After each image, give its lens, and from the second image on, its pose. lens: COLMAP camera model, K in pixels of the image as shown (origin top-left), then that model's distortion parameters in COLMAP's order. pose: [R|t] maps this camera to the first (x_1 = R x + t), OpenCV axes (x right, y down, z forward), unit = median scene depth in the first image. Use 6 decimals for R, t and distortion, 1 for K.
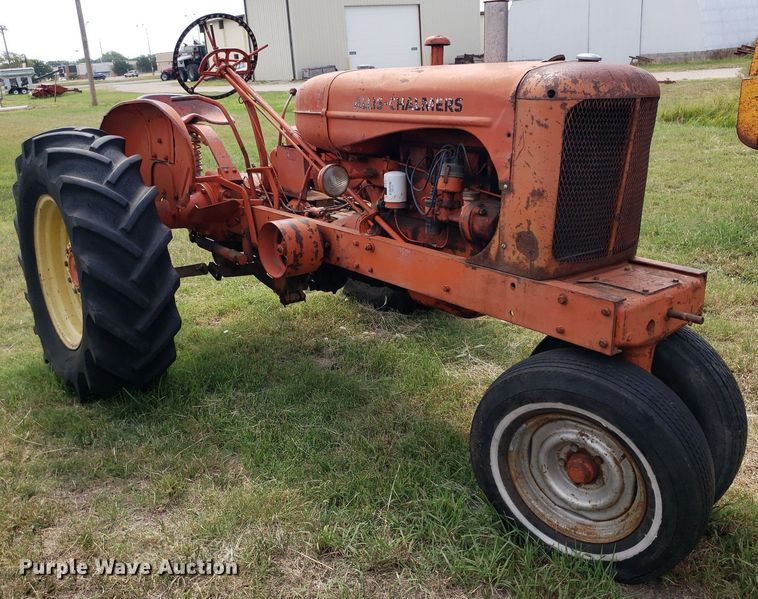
lens RADIAL K [[703.6, 0, 384.4], [0, 703.6, 284.2], [0, 0, 1]] dist [0.016380, 0.000000]
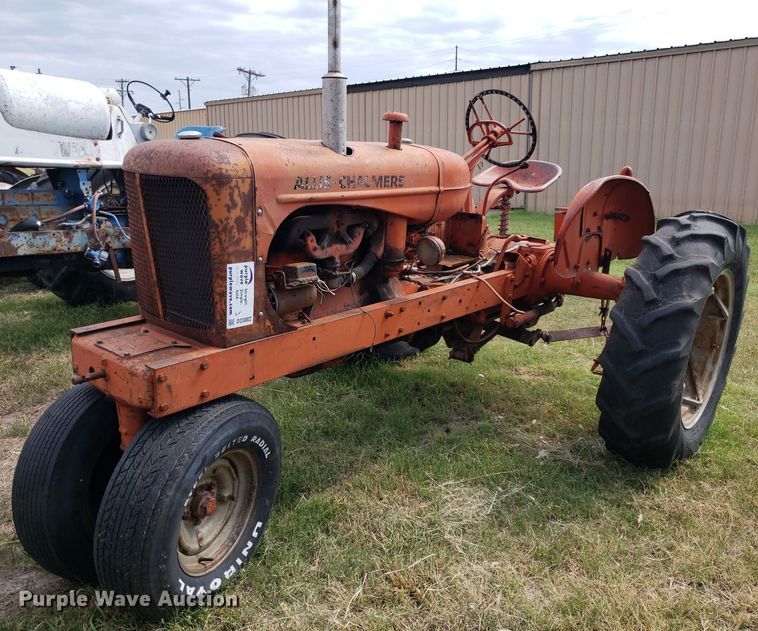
lens RADIAL K [[665.3, 0, 368.4], [0, 665.3, 317.3], [0, 0, 1]] dist [0.068673, -0.108050]
pose [[0.173370, 0.288245, -0.941731, 1.280771], [-0.314141, 0.922448, 0.224511, -0.356740], [0.933412, 0.256913, 0.250474, 1.005885]]
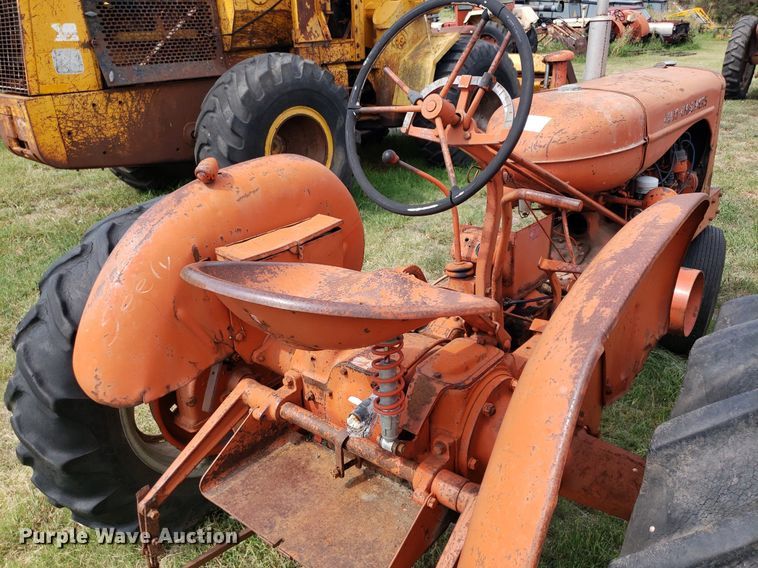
lens RADIAL K [[595.9, 0, 375.6], [0, 595.9, 282.2], [0, 0, 1]] dist [0.015326, 0.005417]
pose [[-0.183689, -0.351482, 0.917997, -0.943102], [0.328550, 0.858226, 0.394339, -0.611178], [-0.926452, 0.374043, -0.042168, 1.745899]]
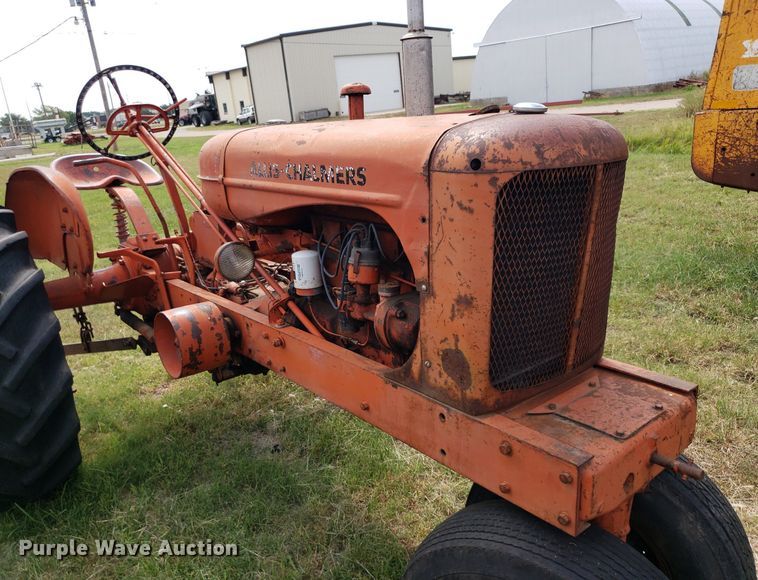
lens RADIAL K [[605.7, 0, 390.2], [0, 605.7, 294.1], [0, 0, 1]] dist [0.006862, 0.015148]
pose [[0.999116, -0.038969, 0.015764, 0.119750], [0.038964, 0.999240, 0.000618, -0.126566], [-0.015776, -0.000003, 0.999876, 0.349930]]
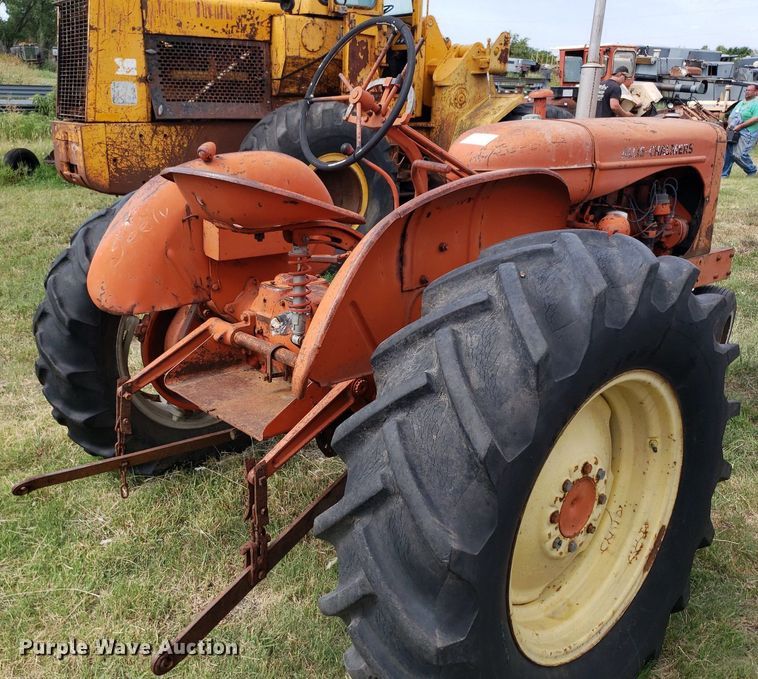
lens RADIAL K [[726.1, 0, 332.9], [0, 726.1, 341.1], [0, 0, 1]] dist [0.011615, 0.000000]
pose [[0.001903, -0.286924, 0.957951, -1.371623], [0.273748, 0.921510, 0.275465, -0.489553], [-0.961799, 0.261713, 0.080299, 1.649223]]
